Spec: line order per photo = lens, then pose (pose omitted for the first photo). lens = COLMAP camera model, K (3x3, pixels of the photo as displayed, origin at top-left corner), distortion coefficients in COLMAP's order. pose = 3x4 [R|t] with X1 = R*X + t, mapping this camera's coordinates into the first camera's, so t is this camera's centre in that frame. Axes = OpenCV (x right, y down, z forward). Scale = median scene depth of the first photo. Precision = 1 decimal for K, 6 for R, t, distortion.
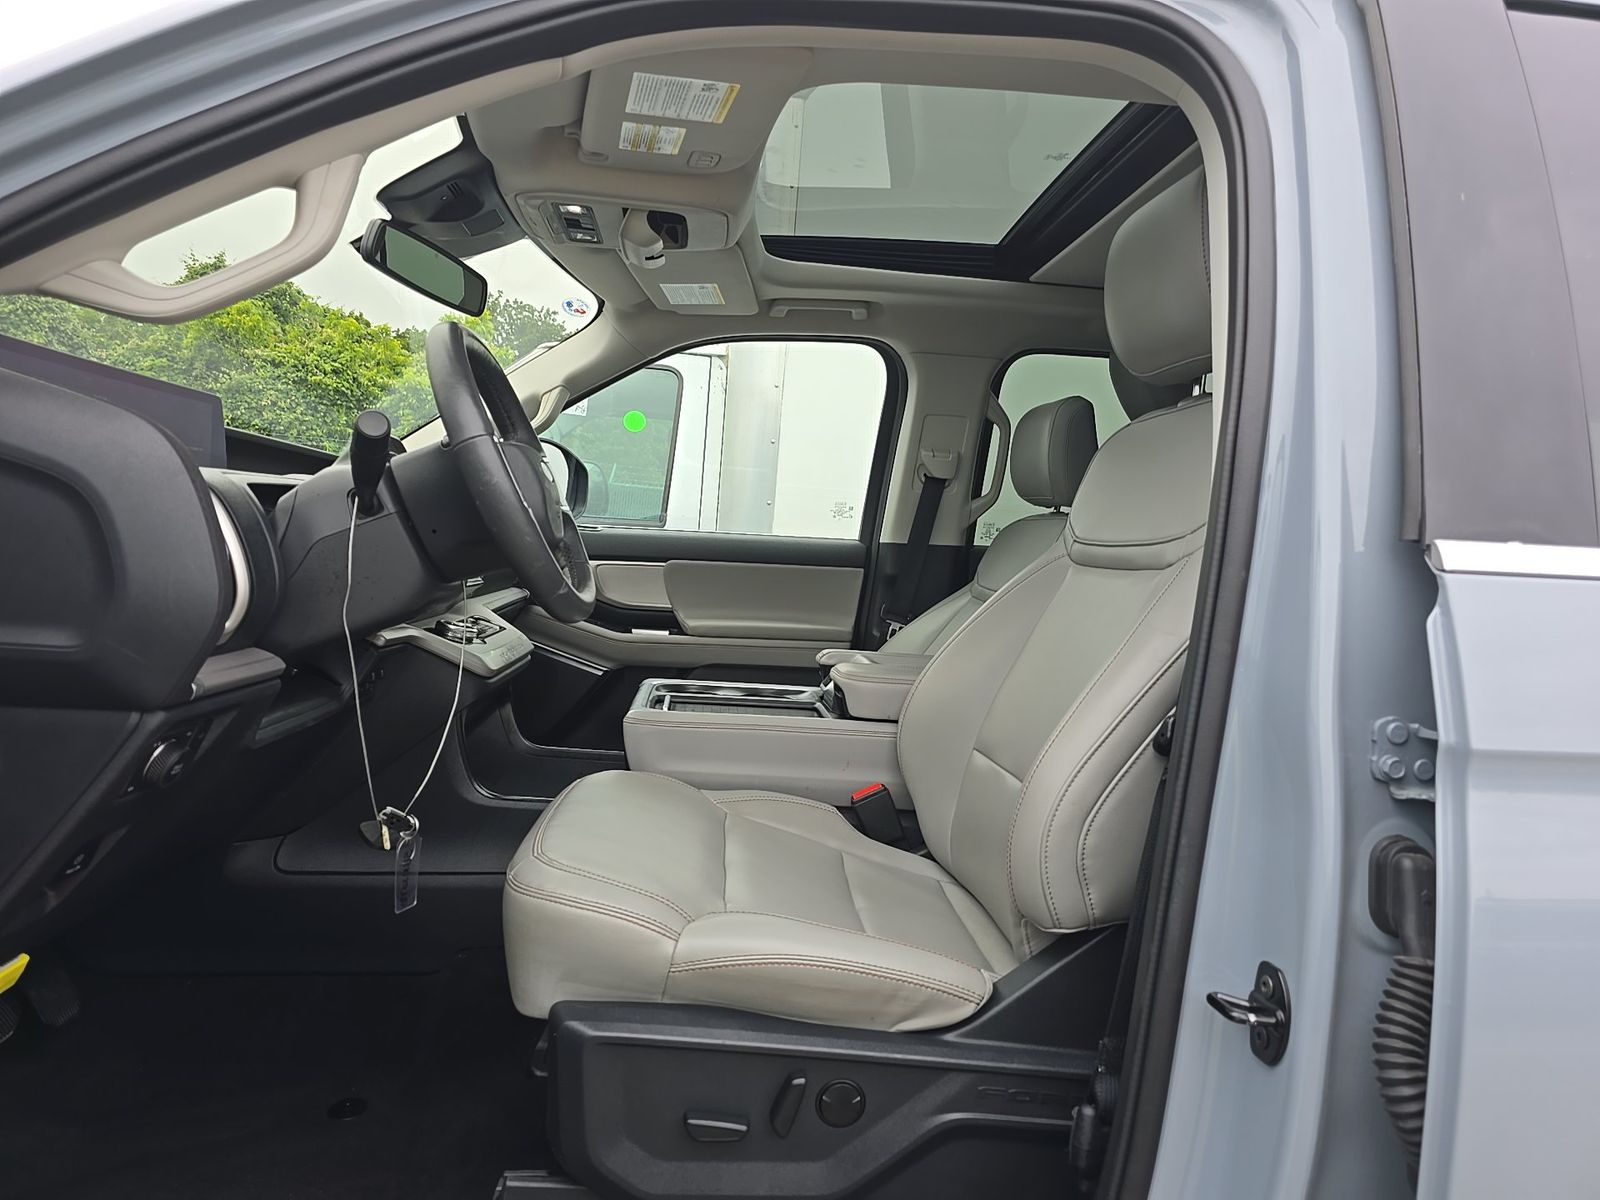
lens RADIAL K [[1033.9, 0, 826.4], [0, 1033.9, 613.6], [0, 0, 1]] dist [0.028973, -0.038209]
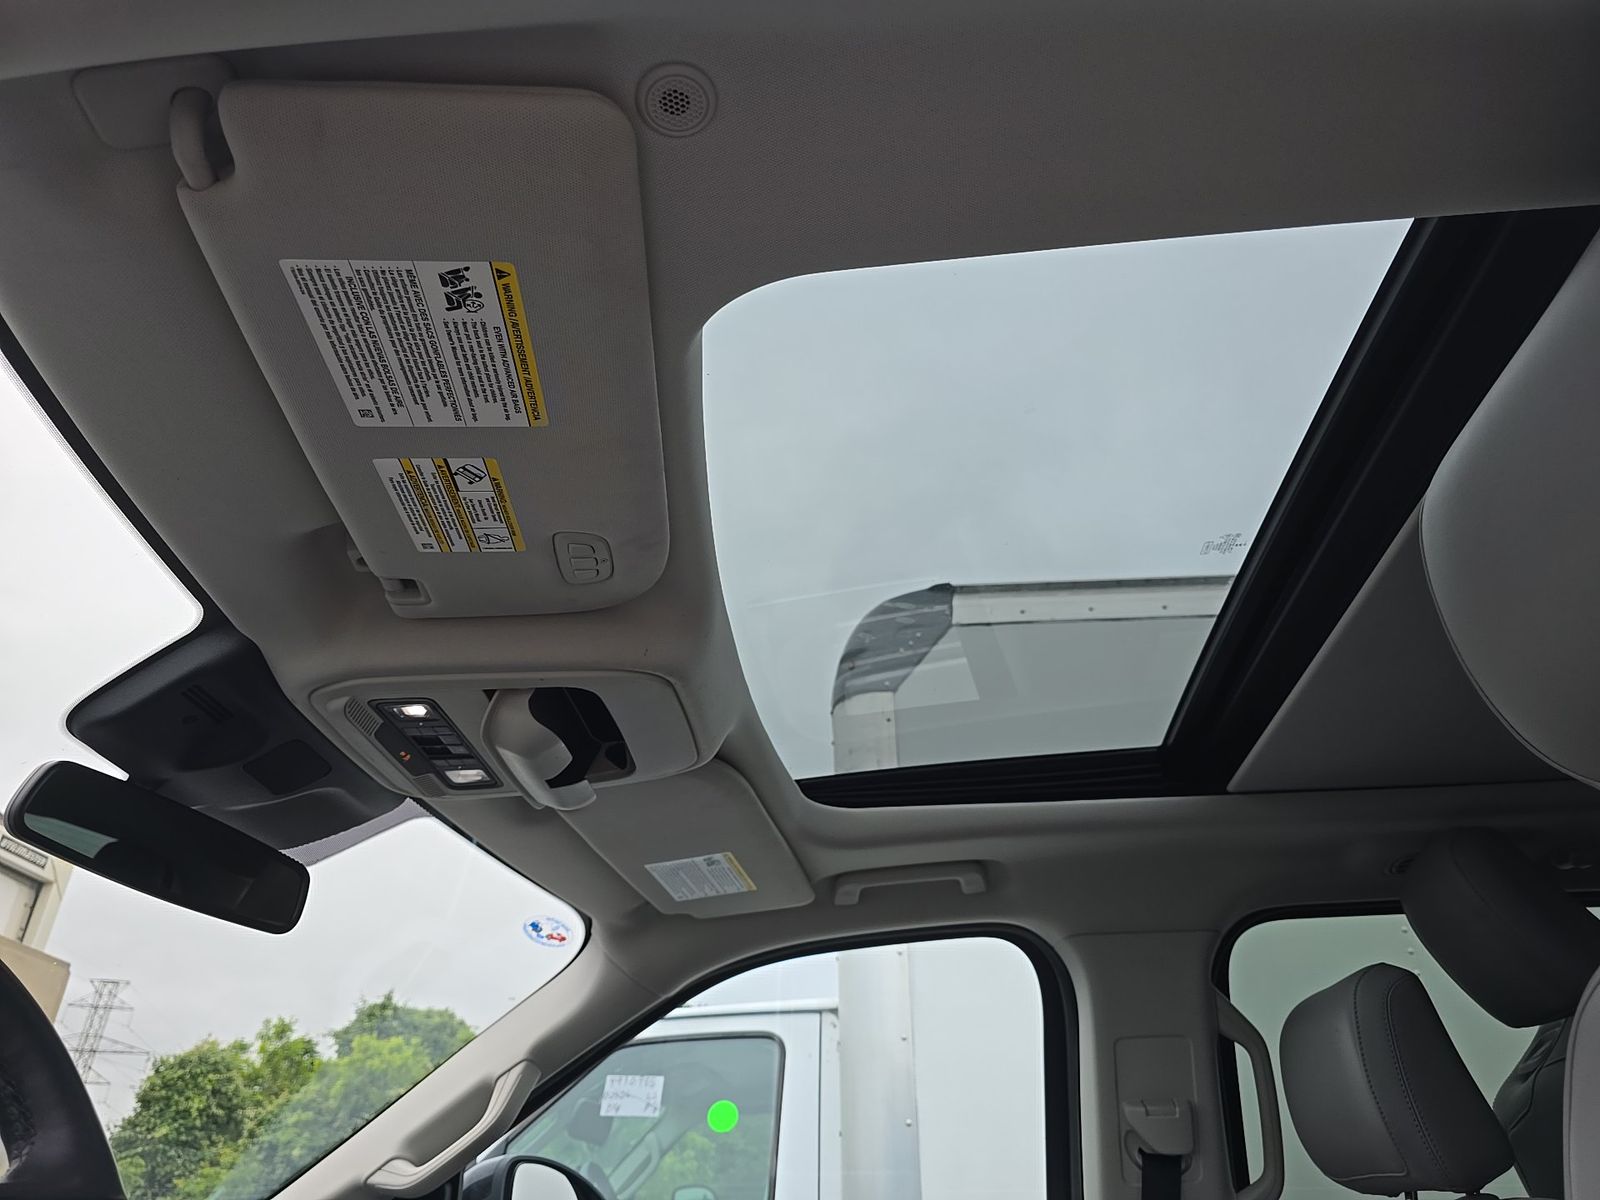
lens RADIAL K [[1033.9, 0, 826.4], [0, 1033.9, 613.6], [0, 0, 1]] dist [0.028973, -0.038209]
pose [[0.980364, -0.167150, -0.104634, 0.038337], [0.072824, 0.799969, -0.595605, -0.045629], [0.183259, 0.576290, 0.796433, 0.370594]]
